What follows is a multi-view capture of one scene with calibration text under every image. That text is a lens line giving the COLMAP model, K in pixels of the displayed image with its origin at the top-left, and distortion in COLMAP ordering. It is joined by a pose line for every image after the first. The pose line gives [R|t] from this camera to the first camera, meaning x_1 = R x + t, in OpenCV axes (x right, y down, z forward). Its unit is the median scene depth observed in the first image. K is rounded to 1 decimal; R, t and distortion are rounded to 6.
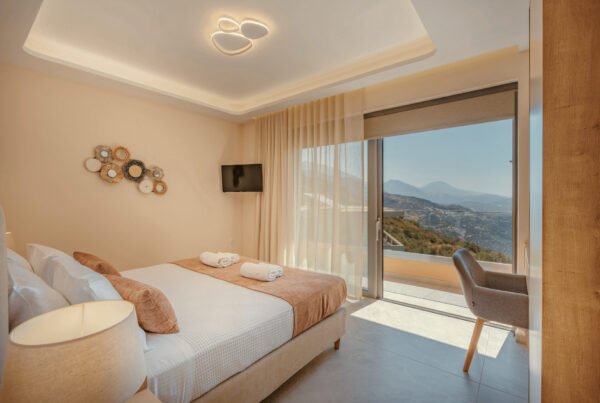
lens RADIAL K [[273.6, 0, 302.2], [0, 273.6, 198.8], [0, 0, 1]] dist [-0.012871, 0.000889]
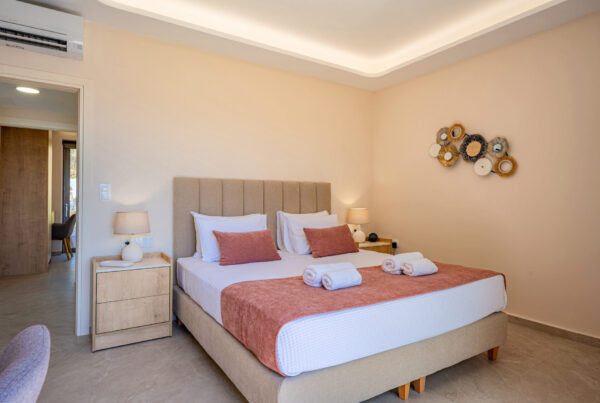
lens RADIAL K [[345.9, 0, 301.2], [0, 345.9, 199.9], [0, 0, 1]] dist [-0.002466, -0.000470]
pose [[-0.330700, -0.003658, -0.943729, 0.589457], [-0.008191, 0.999966, -0.001006, 0.061337], [0.943700, 0.007397, -0.330719, 1.004828]]
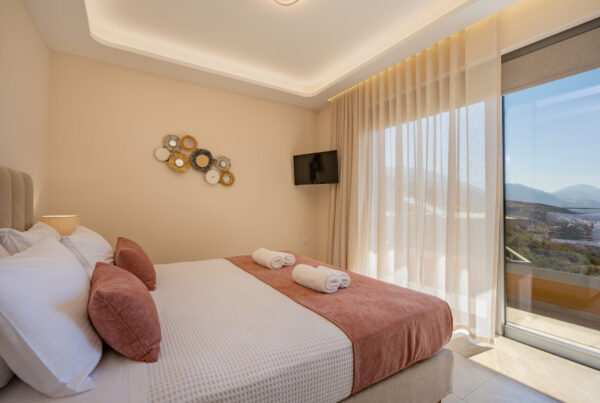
lens RADIAL K [[273.6, 0, 297.4], [0, 273.6, 200.2], [0, 0, 1]] dist [-0.012871, 0.000889]
pose [[0.940071, -0.001605, -0.340976, 0.034967], [-0.004090, 0.999864, -0.015981, 0.059607], [0.340955, 0.016418, 0.939936, 0.246954]]
